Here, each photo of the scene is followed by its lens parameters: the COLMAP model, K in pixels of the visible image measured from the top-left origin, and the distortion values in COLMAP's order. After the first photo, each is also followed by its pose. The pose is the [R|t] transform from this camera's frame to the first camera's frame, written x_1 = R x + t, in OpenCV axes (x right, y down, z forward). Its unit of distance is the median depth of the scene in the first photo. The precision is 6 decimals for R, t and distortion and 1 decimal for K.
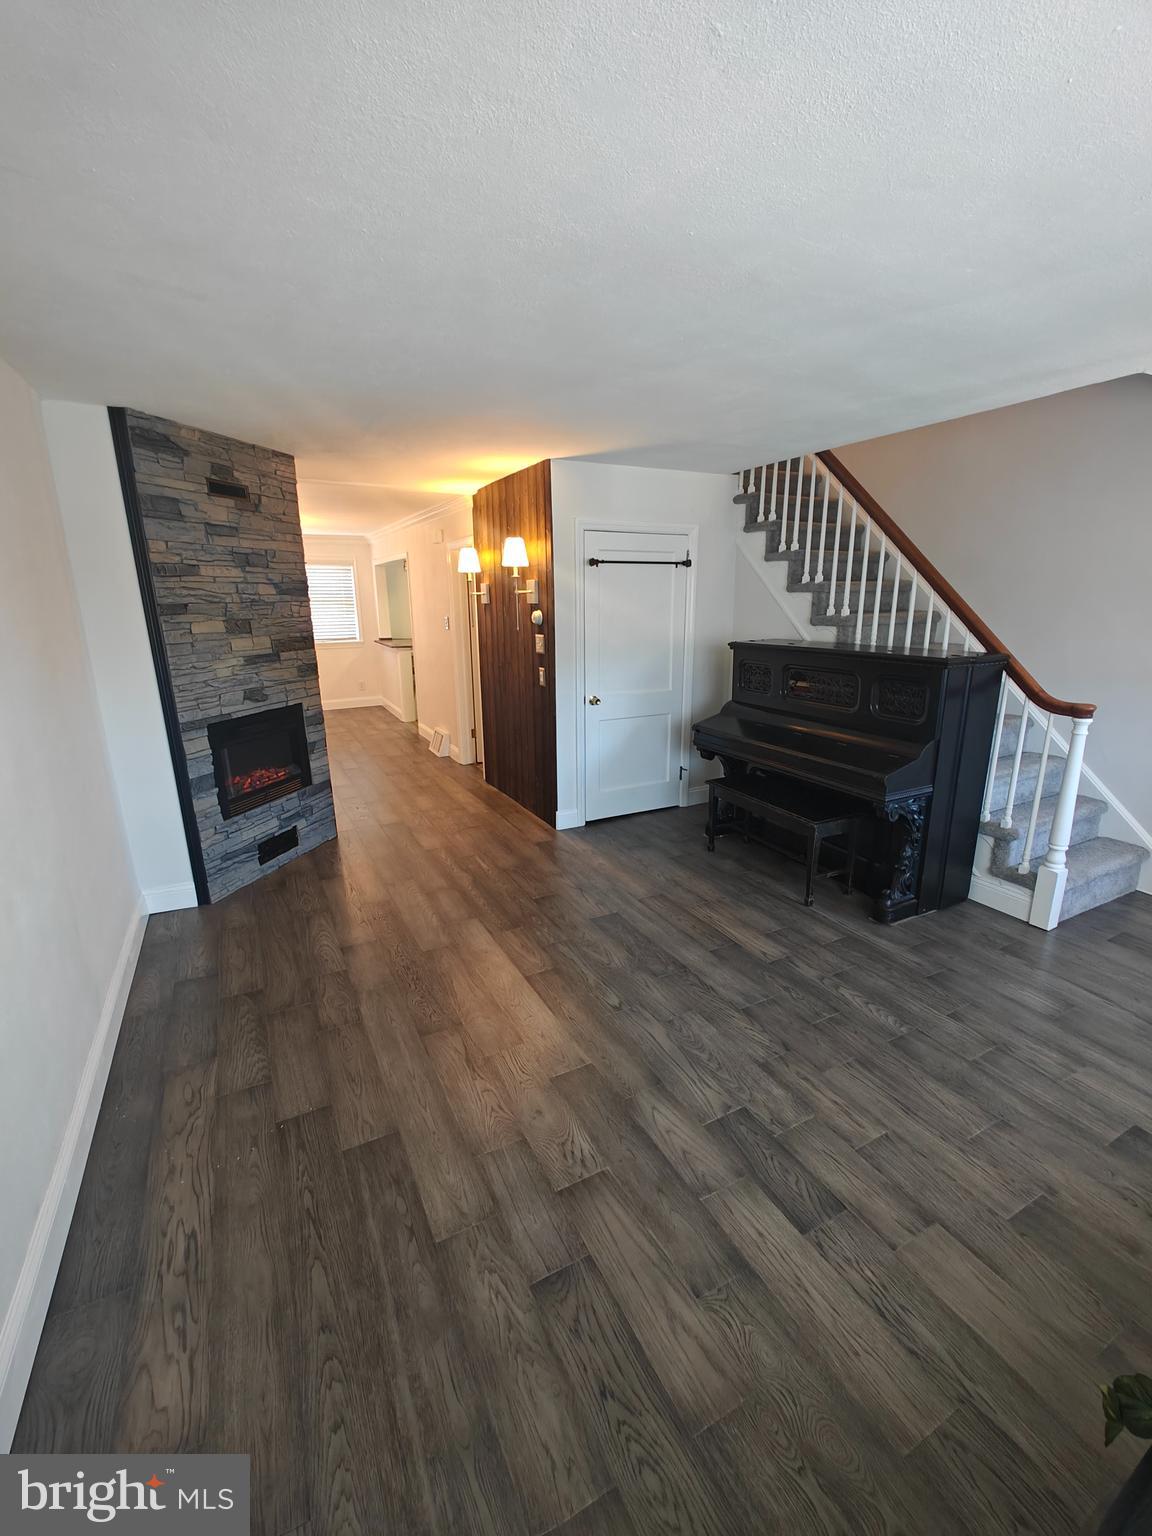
lens RADIAL K [[638.8, 0, 576.0], [0, 638.8, 768.0], [0, 0, 1]] dist [-0.001399, -0.000191]
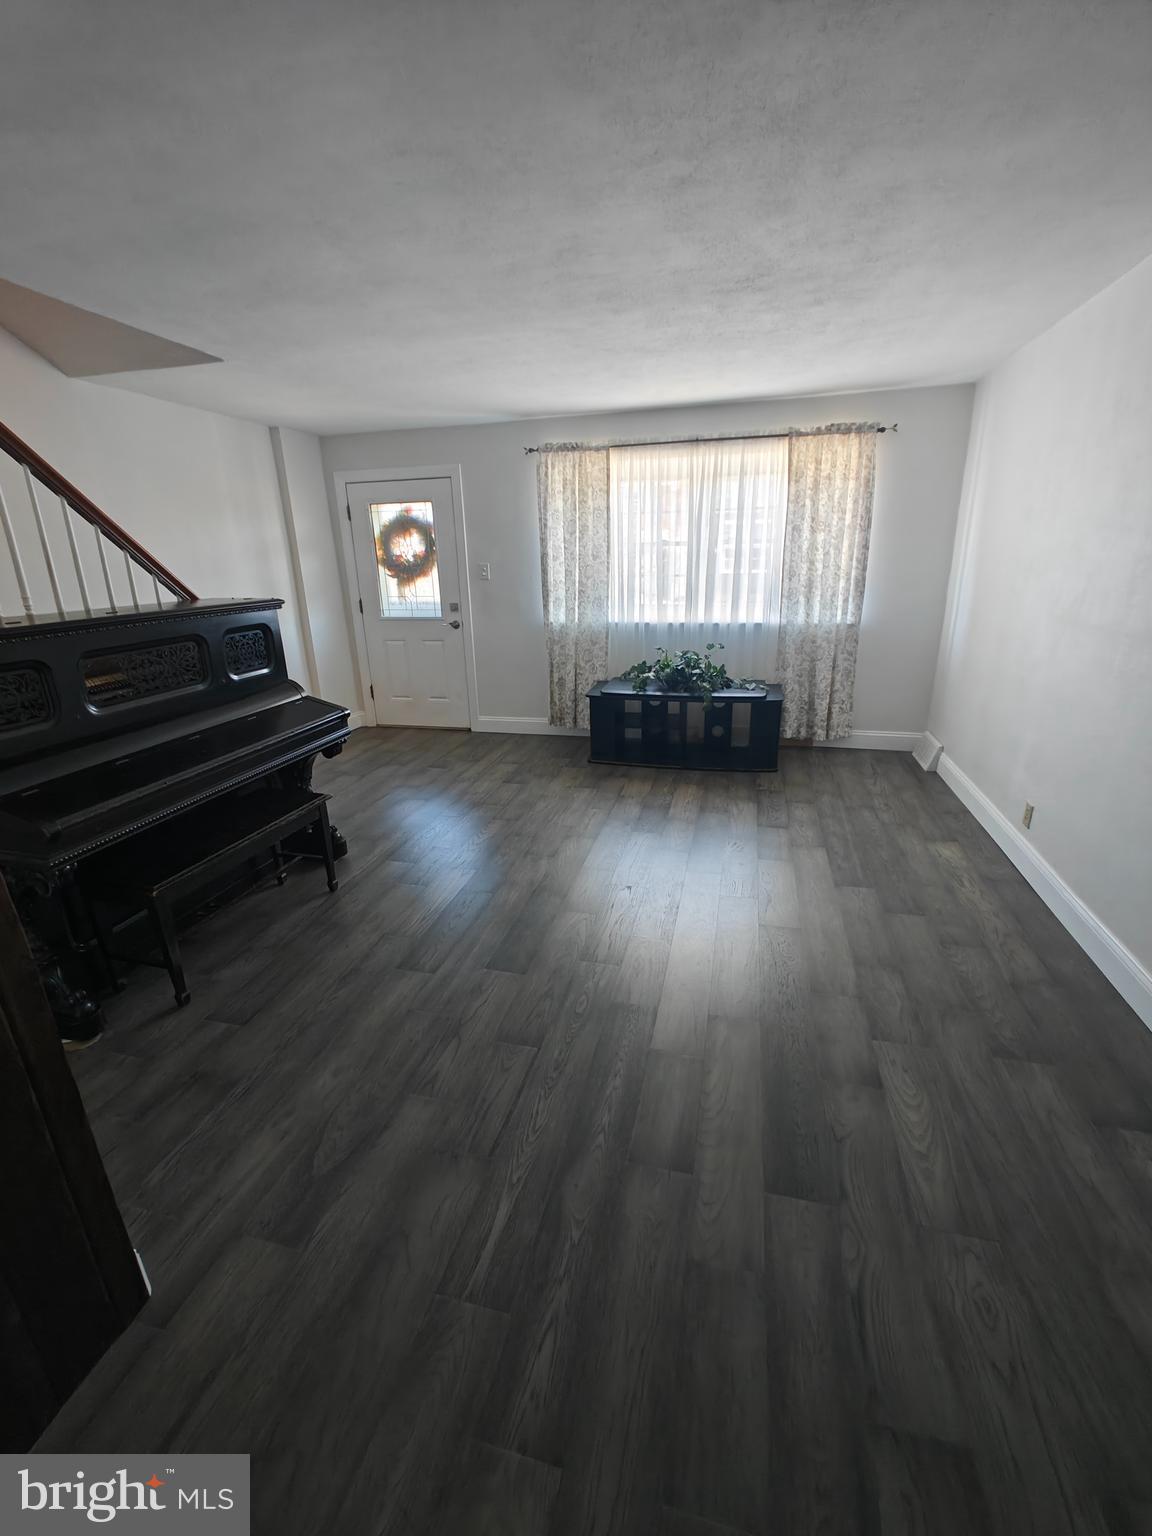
lens RADIAL K [[621.2, 0, 570.2], [0, 621.2, 734.8], [0, 0, 1]] dist [0.029561, -0.000093]
pose [[-0.721362, -0.179956, 0.668770, -0.798541], [0.195079, 0.873753, 0.445533, -0.561409], [-0.664516, 0.451854, -0.595186, 2.264290]]
